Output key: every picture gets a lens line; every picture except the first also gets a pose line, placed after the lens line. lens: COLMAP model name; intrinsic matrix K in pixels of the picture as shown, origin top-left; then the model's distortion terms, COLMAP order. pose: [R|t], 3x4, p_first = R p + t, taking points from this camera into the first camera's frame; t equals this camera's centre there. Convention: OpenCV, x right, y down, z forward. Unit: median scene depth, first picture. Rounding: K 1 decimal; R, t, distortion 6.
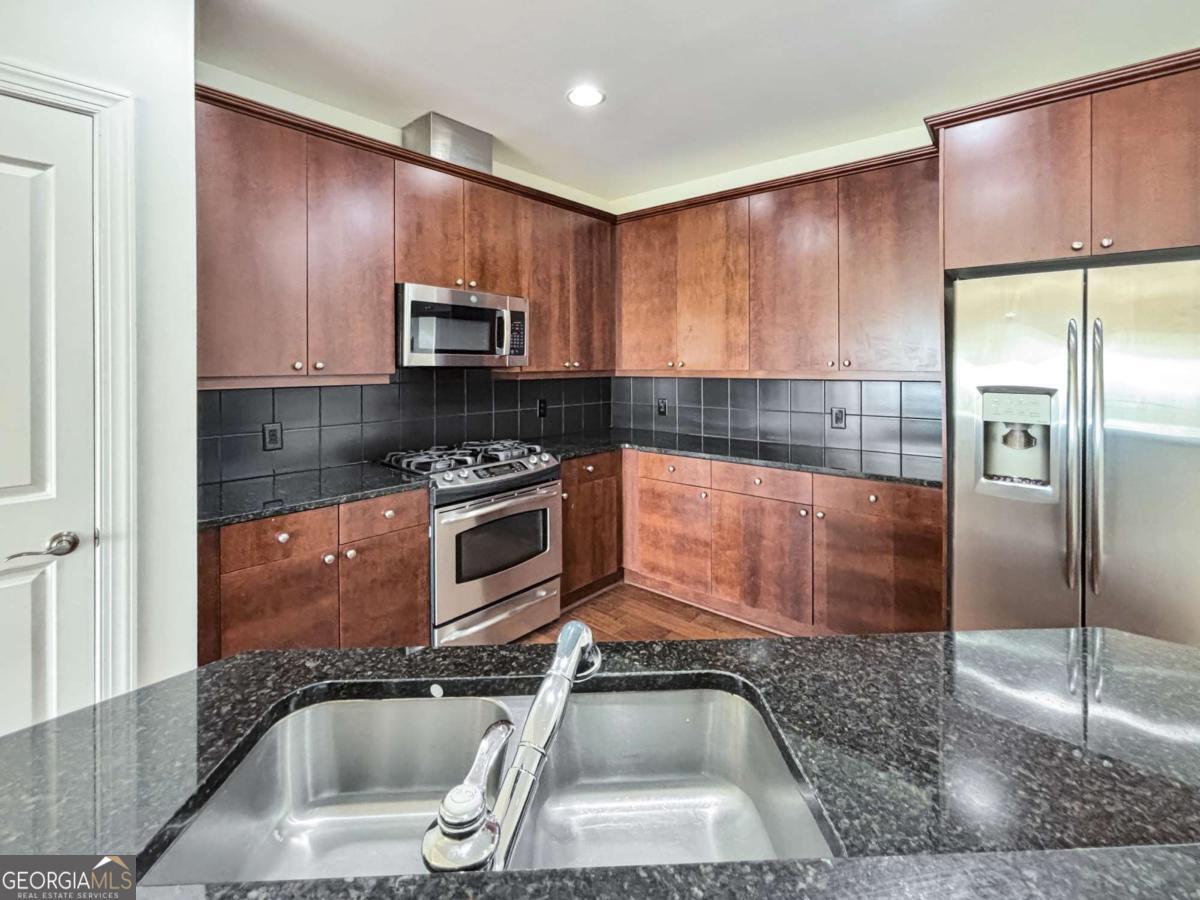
lens RADIAL K [[514.4, 0, 588.6], [0, 514.4, 365.0], [0, 0, 1]] dist [-0.007609, 0.002695]
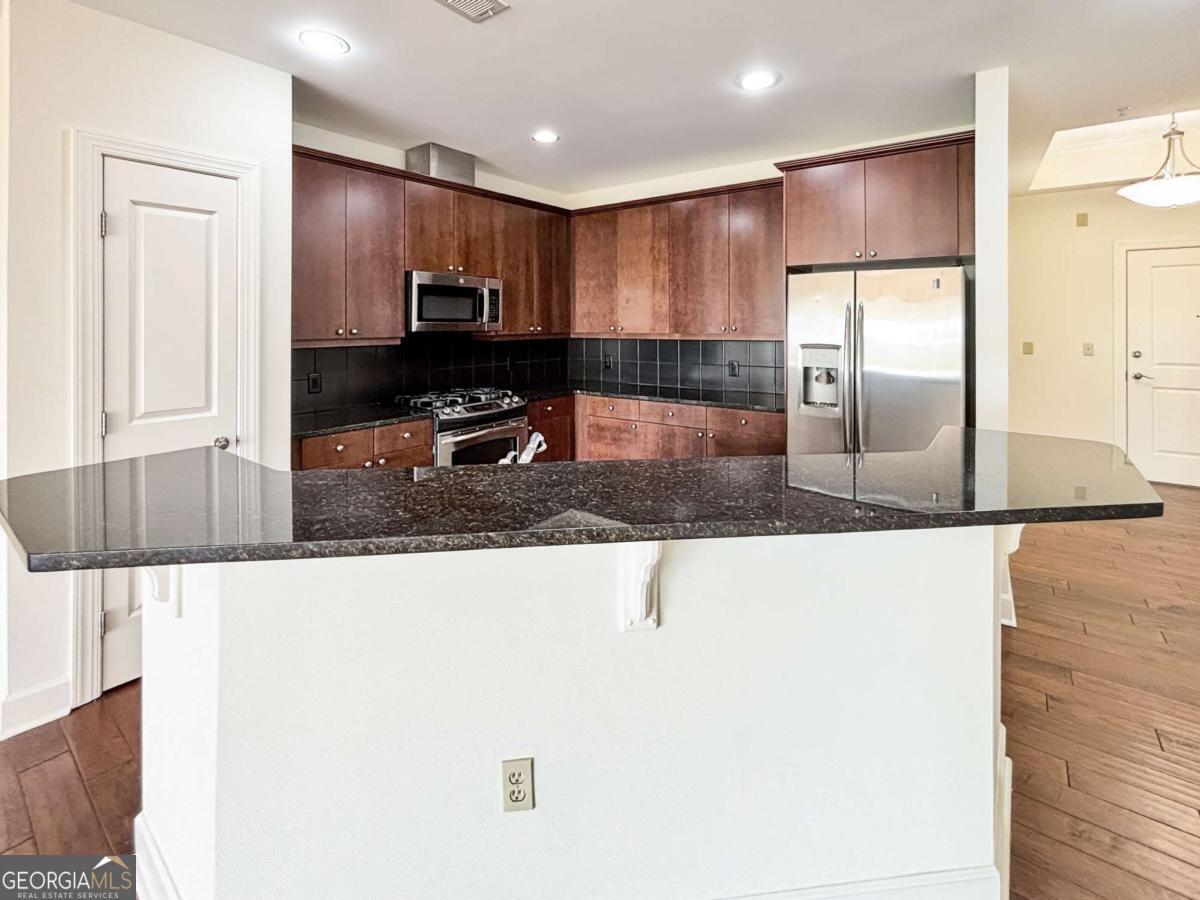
lens RADIAL K [[514.4, 0, 583.0], [0, 514.4, 328.7], [0, 0, 1]] dist [-0.007609, 0.002695]
pose [[0.998432, -0.002431, 0.055921, 0.016818], [0.002090, 0.999979, 0.006166, -0.011322], [-0.055934, -0.006039, 0.998416, -0.347808]]
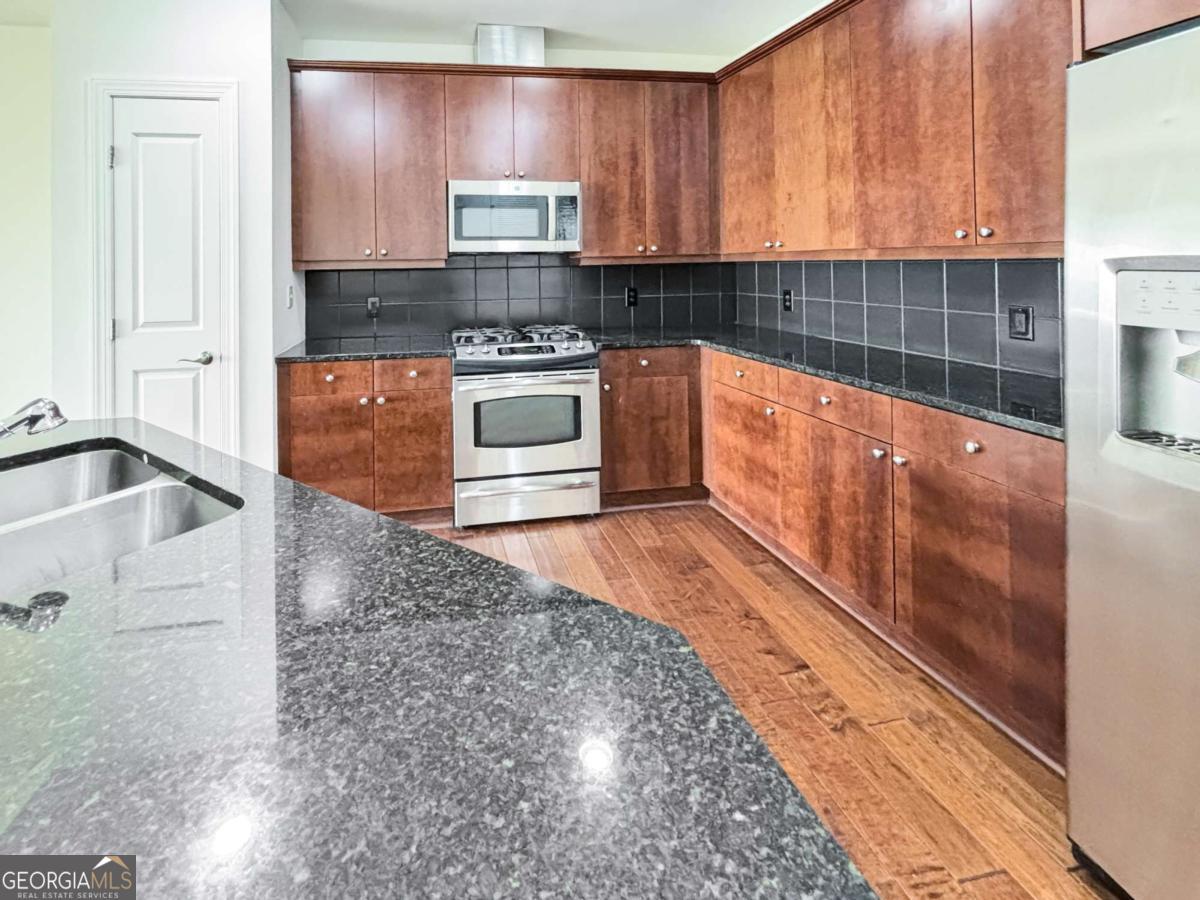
lens RADIAL K [[536.0, 0, 501.6], [0, 536.0, 264.6], [0, 0, 1]] dist [0.013819, -0.001268]
pose [[0.784790, -0.007368, -0.619718, 0.426853], [0.011728, 0.999927, 0.002963, 0.025857], [0.619651, -0.009593, 0.784819, 0.114397]]
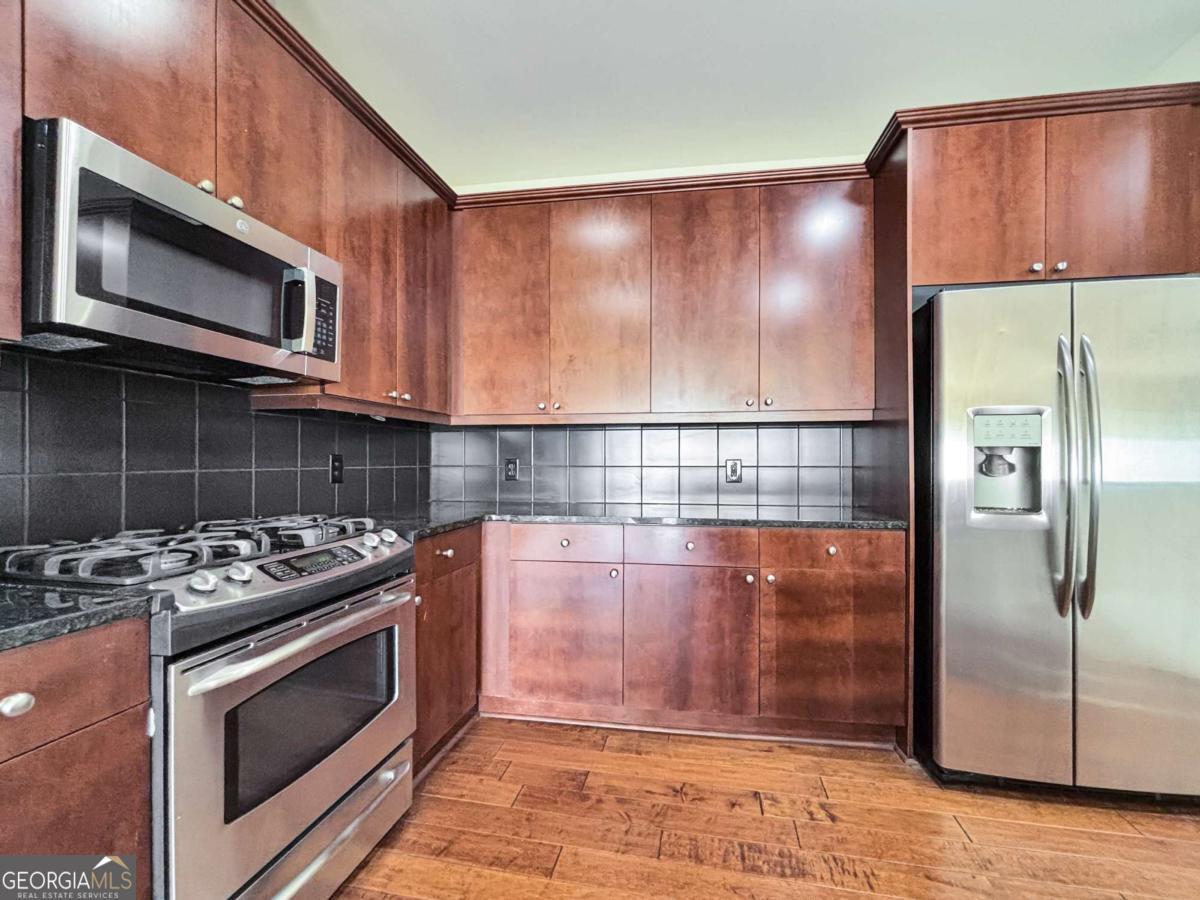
lens RADIAL K [[514.4, 0, 606.1], [0, 514.4, 462.2], [0, 0, 1]] dist [-0.007609, 0.002695]
pose [[0.854112, 0.005722, 0.520057, -0.176383], [-0.005745, 0.999982, -0.001566, 0.096905], [-0.520057, -0.001650, 0.854130, 0.386556]]
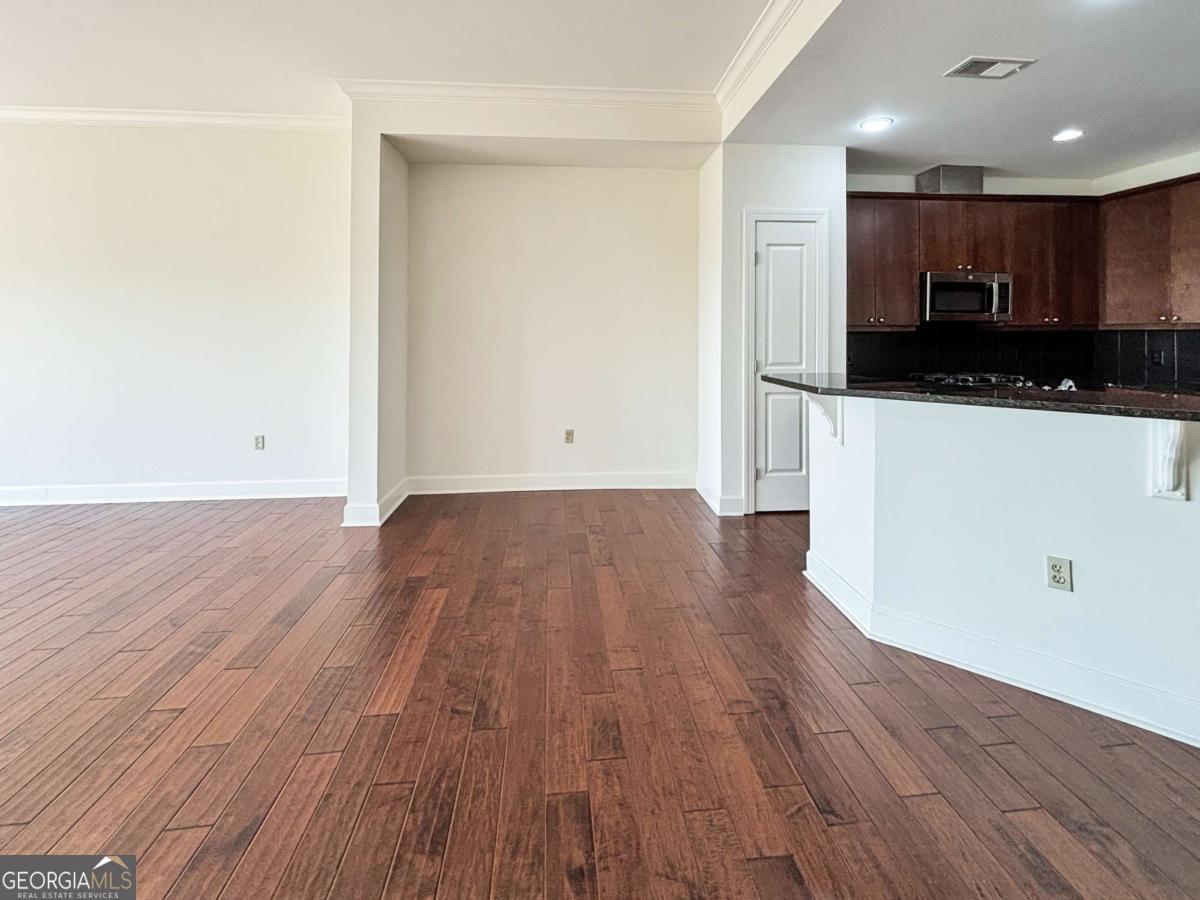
lens RADIAL K [[514.4, 0, 614.5], [0, 514.4, 330.1], [0, 0, 1]] dist [-0.007609, 0.002695]
pose [[0.749504, -0.003485, -0.661990, -0.005315], [-0.001860, 0.999971, -0.007371, 0.042627], [0.661997, 0.006756, 0.749476, -0.845862]]
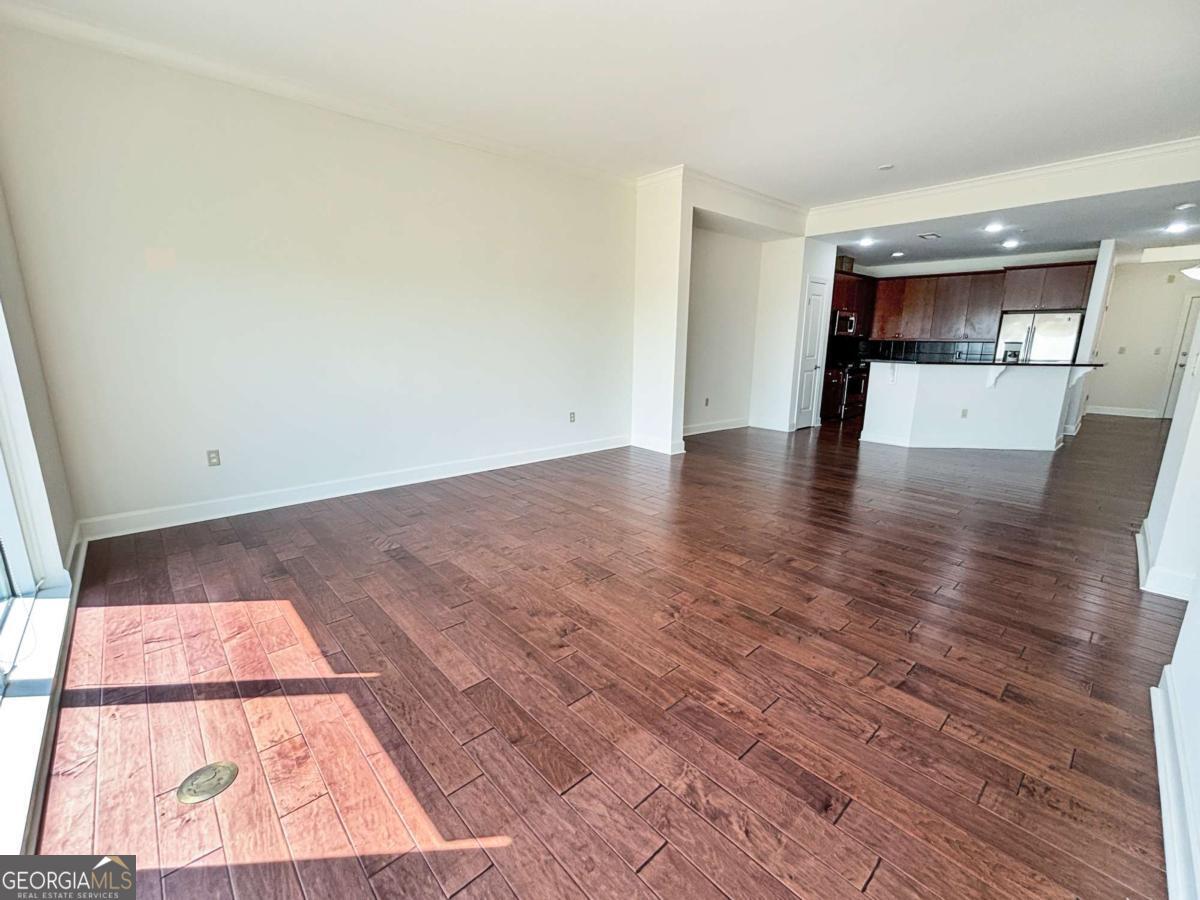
lens RADIAL K [[514.4, 0, 568.2], [0, 514.4, 440.3], [0, 0, 1]] dist [-0.007609, 0.002695]
pose [[0.993111, 0.035852, -0.111559, -1.552323], [-0.013658, 0.980971, 0.193671, 0.048882], [0.116380, -0.190814, 0.974703, -2.472821]]
